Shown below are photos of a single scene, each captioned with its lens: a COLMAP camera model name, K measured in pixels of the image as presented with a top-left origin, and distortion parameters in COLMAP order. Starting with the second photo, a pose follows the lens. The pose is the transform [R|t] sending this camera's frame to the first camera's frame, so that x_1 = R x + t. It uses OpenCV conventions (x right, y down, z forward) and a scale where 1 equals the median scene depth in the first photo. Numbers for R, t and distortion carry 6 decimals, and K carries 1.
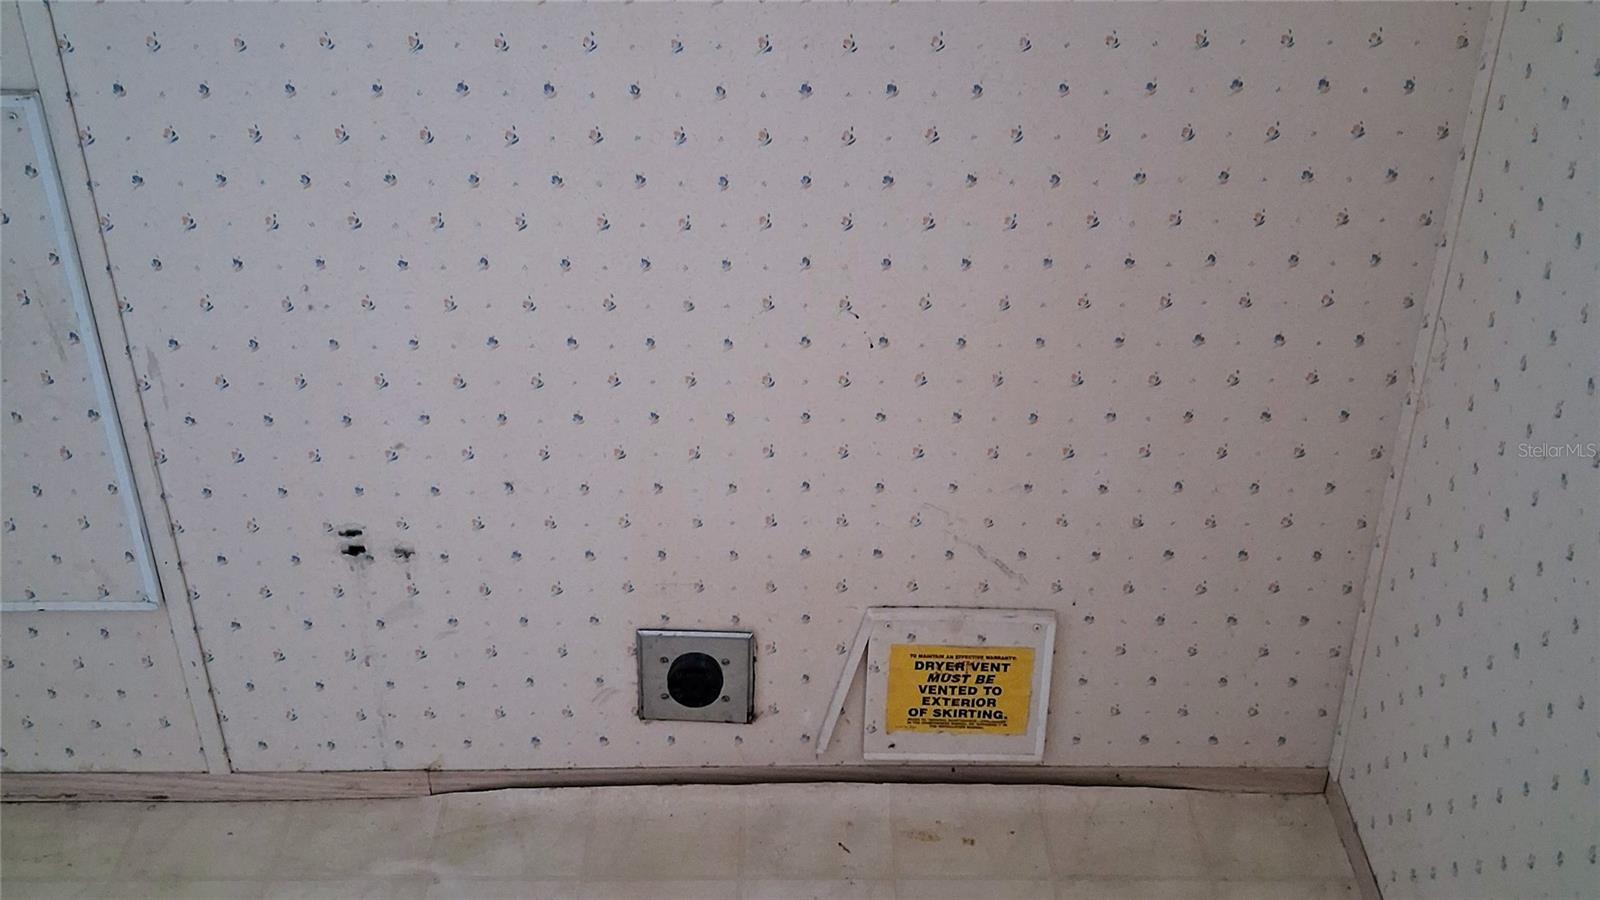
lens RADIAL K [[1658.1, 0, 790.3], [0, 1658.1, 438.3], [0, 0, 1]] dist [0.060444, 0.000000]
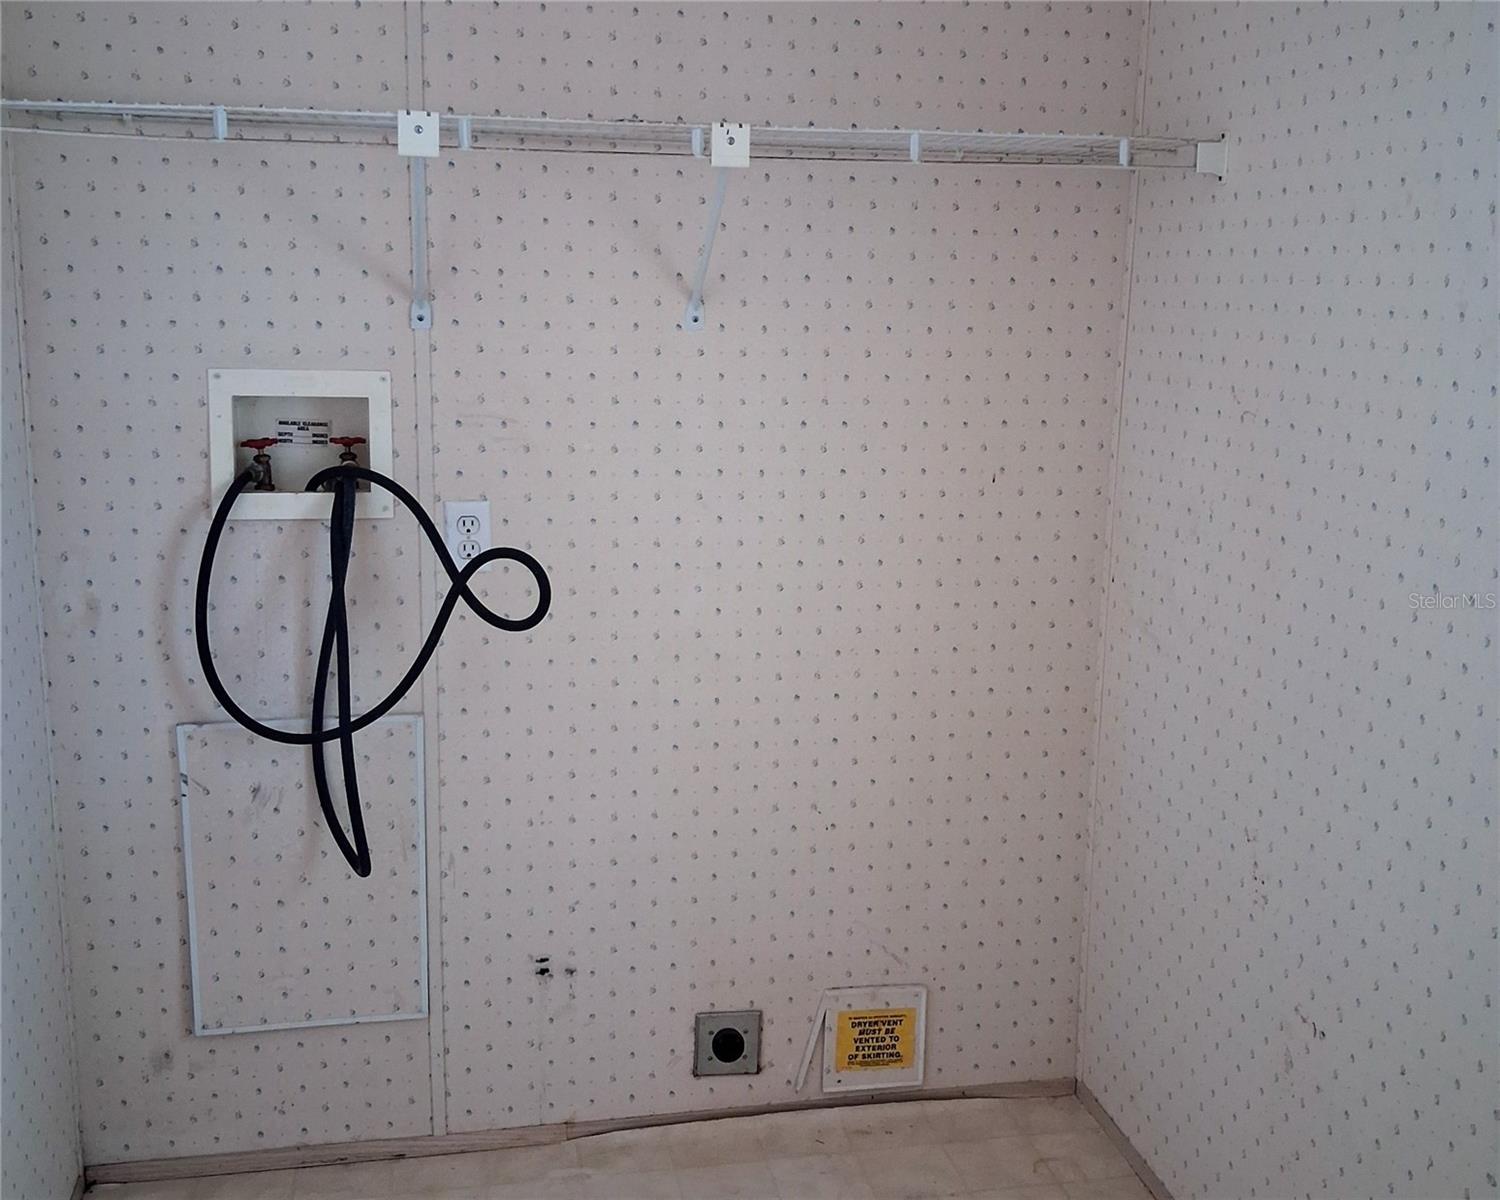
lens RADIAL K [[1576.9, 0, 754.4], [0, 1576.9, 602.1], [0, 0, 1]] dist [-0.135382, 0.000000]
pose [[0.979564, -0.031208, 0.198695, -0.335351], [0.100614, 0.931432, -0.349732, 0.283795], [-0.174157, 0.362576, 0.915537, -0.646746]]
